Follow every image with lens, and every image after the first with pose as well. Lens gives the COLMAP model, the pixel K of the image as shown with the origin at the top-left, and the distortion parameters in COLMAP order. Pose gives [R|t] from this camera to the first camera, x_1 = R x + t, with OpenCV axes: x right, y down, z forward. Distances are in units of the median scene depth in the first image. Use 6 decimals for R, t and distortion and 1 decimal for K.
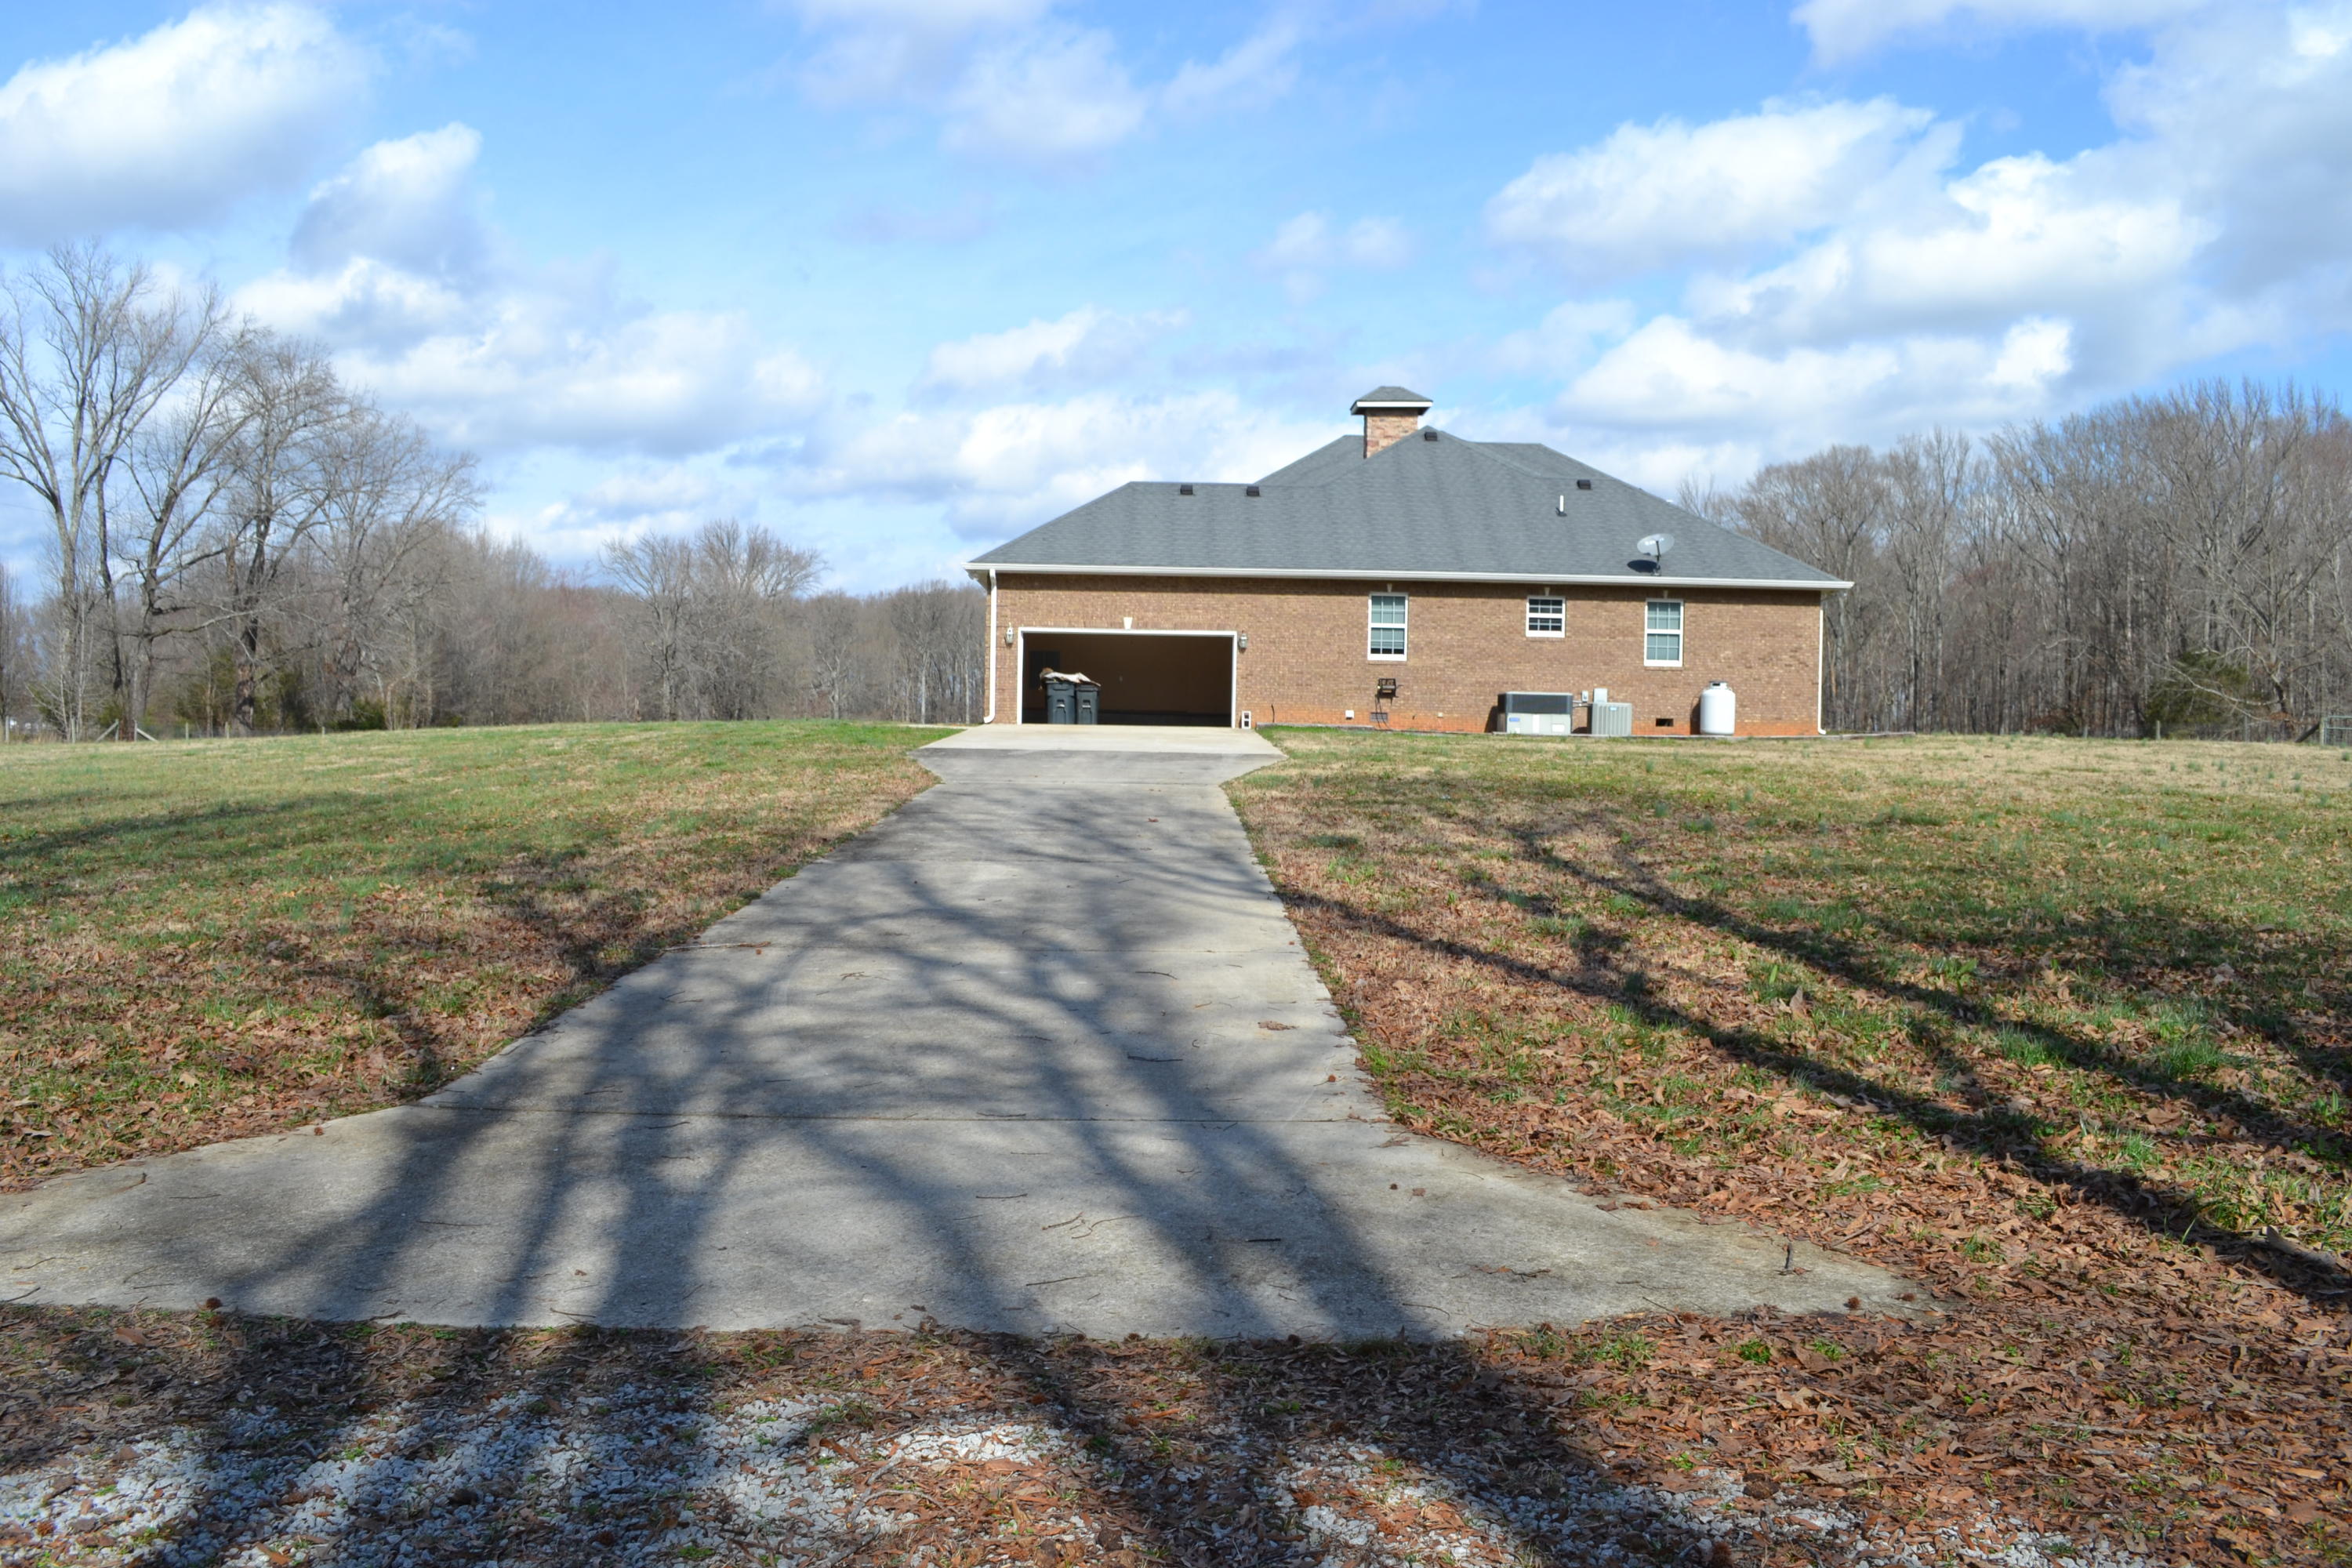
lens RADIAL K [[1882.6, 0, 1176.0], [0, 1882.6, 784.0], [0, 0, 1]] dist [-0.002876, 0.000056]
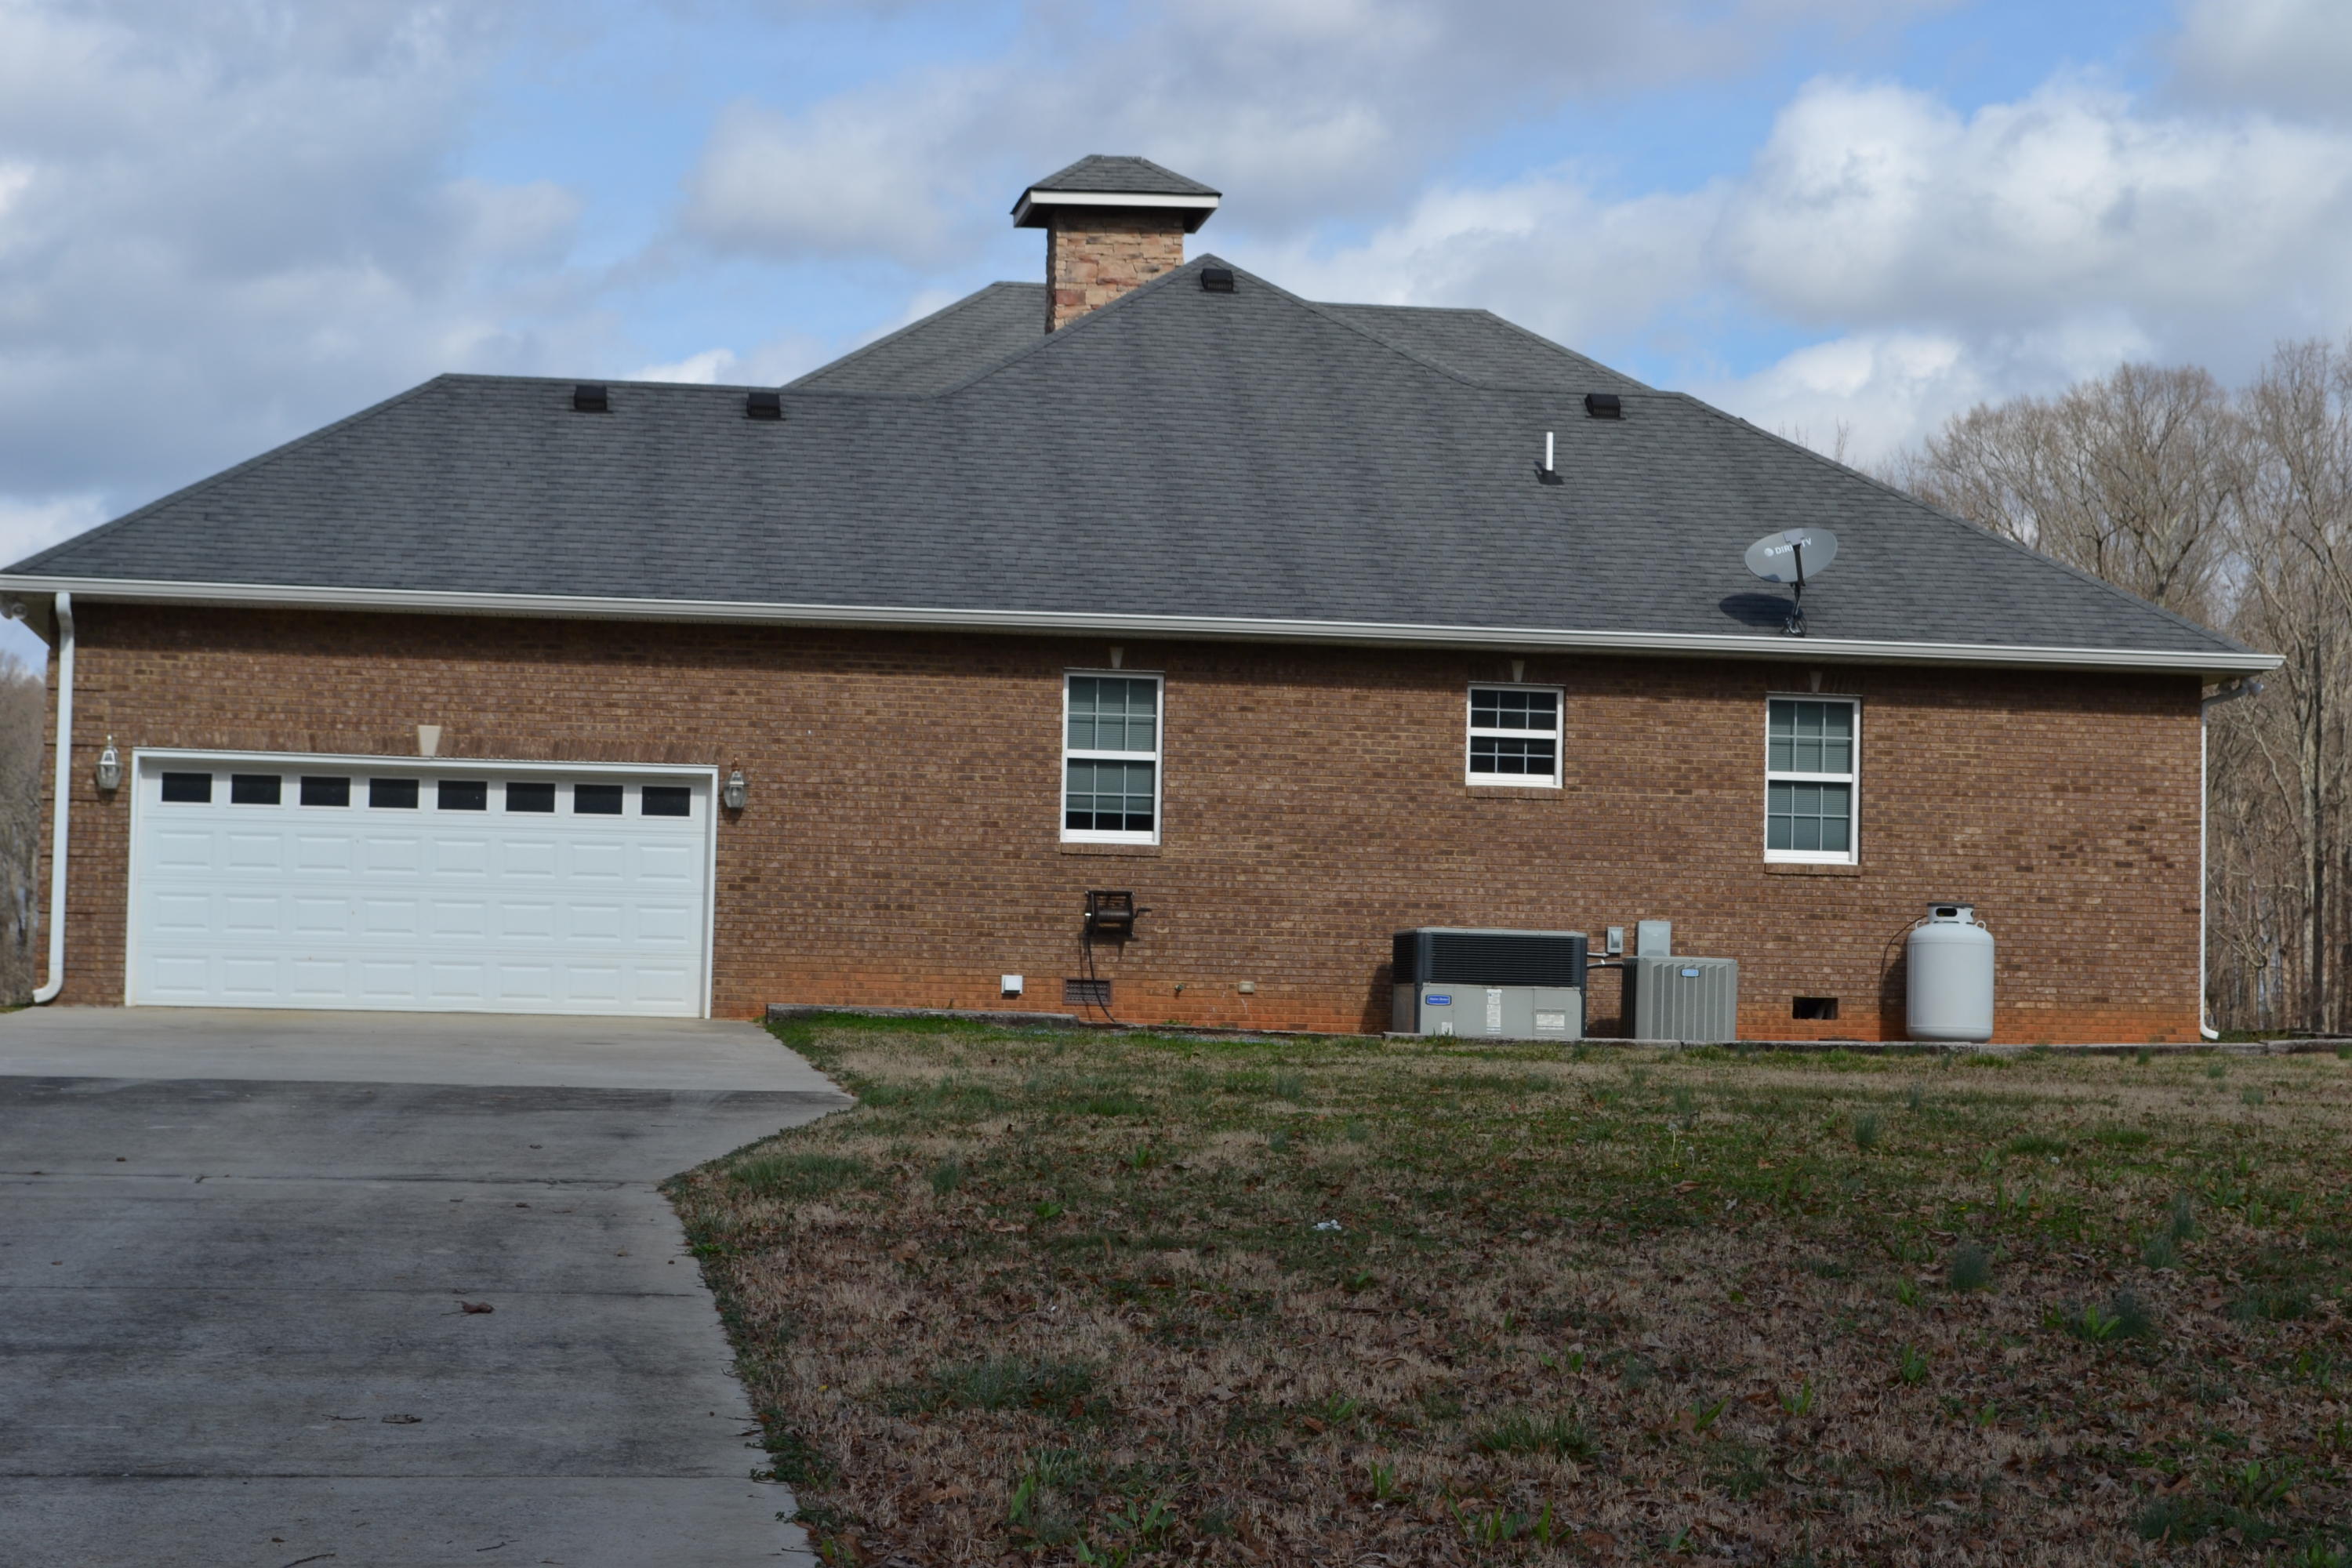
lens RADIAL K [[4034.7, 0, 1176.0], [0, 4034.7, 784.0], [0, 0, 1]] dist [-0.012190, 0.009606]
pose [[0.989694, 0.011427, 0.142743, 0.007744], [0.001094, 0.996179, -0.087328, -0.006044], [-0.143195, 0.086584, 0.985900, 0.187089]]
